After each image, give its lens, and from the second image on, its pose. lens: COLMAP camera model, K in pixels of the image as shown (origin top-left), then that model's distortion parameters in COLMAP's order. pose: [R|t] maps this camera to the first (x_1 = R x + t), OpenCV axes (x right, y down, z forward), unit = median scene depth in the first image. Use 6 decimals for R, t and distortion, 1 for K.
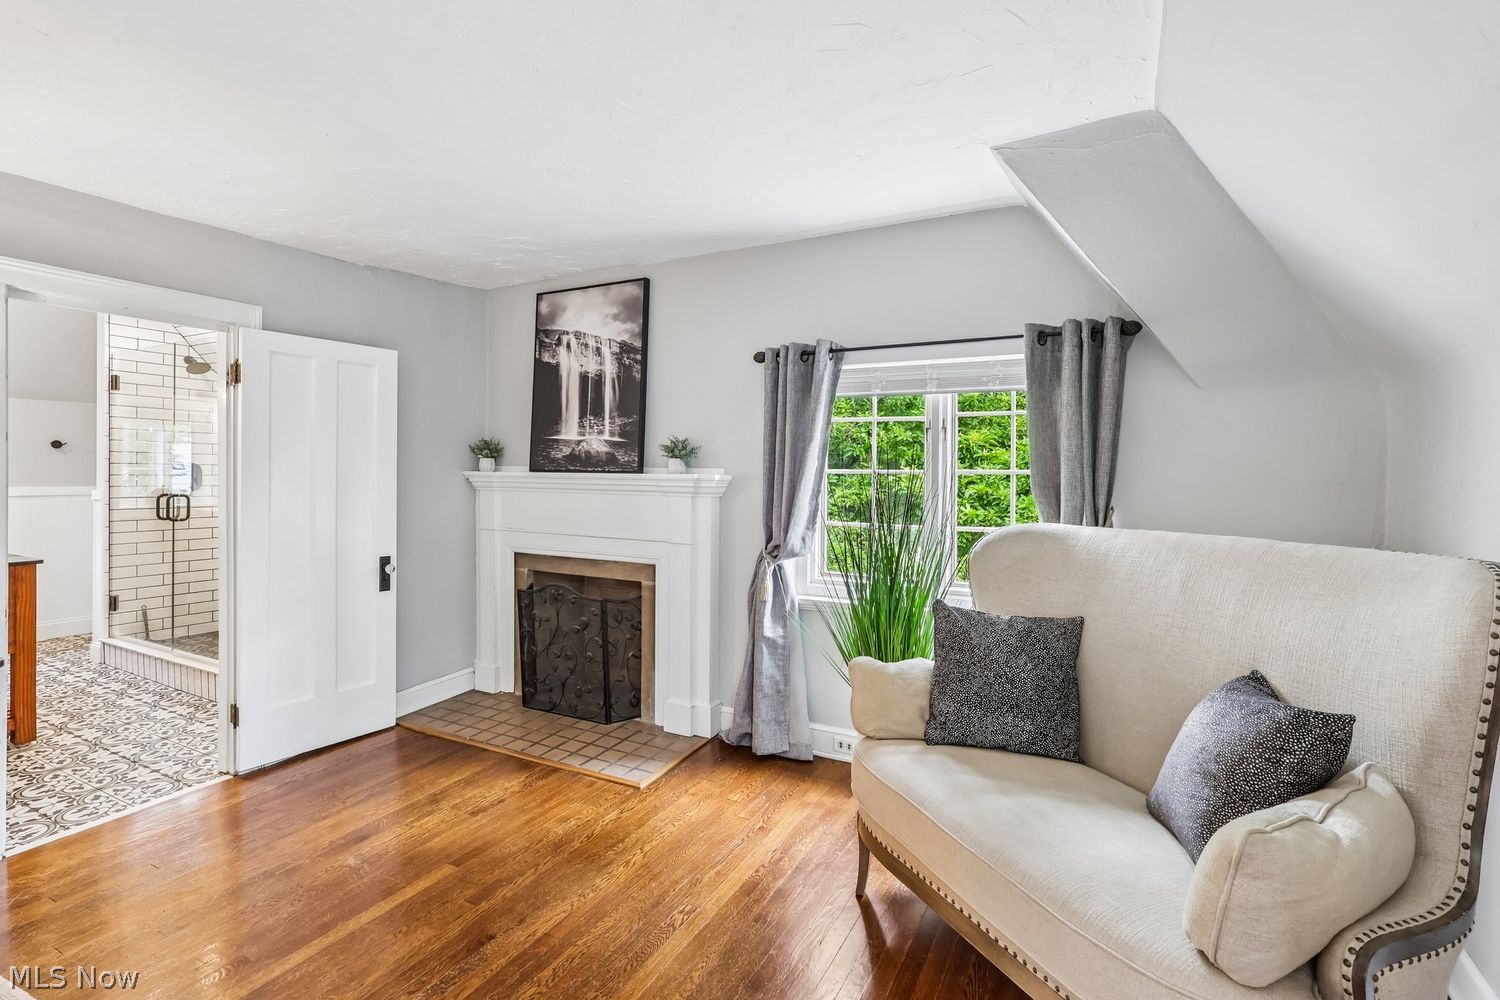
lens RADIAL K [[699.2, 0, 751.2], [0, 699.2, 481.1], [0, 0, 1]] dist [-0.000327, 0.001702]
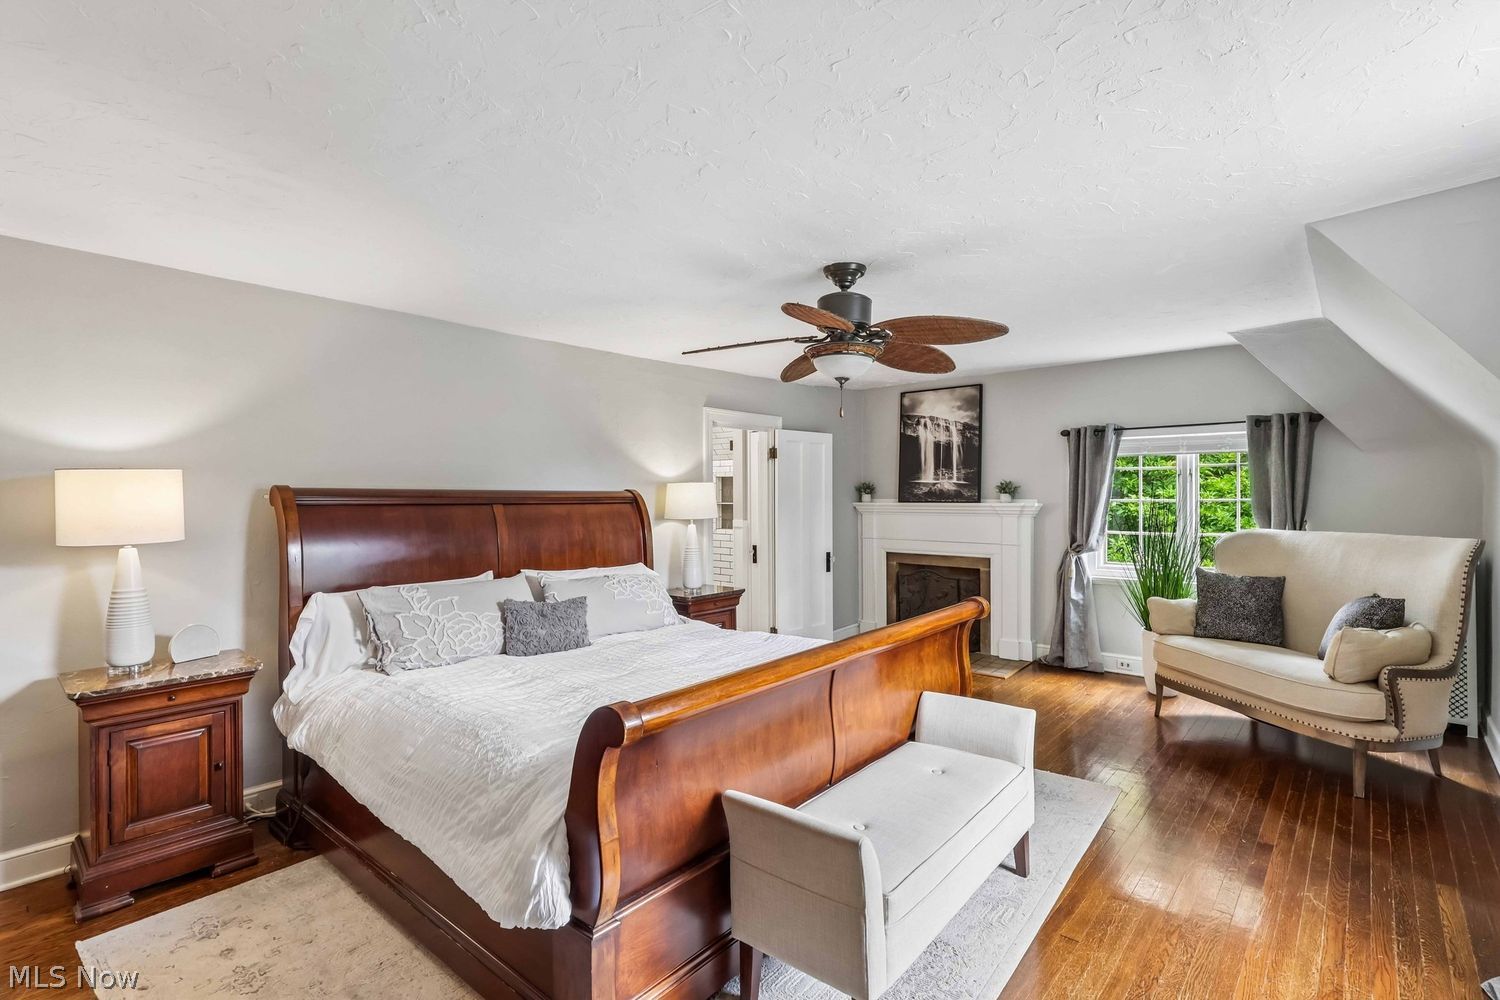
lens RADIAL K [[698.5, 0, 741.4], [0, 698.5, 505.8], [0, 0, 1]] dist [-0.001742, -0.000955]
pose [[0.971748, -0.009181, -0.235844, -0.350525], [0.008526, 0.999956, -0.003796, -0.002908], [0.235869, 0.001678, 0.971784, -0.814977]]
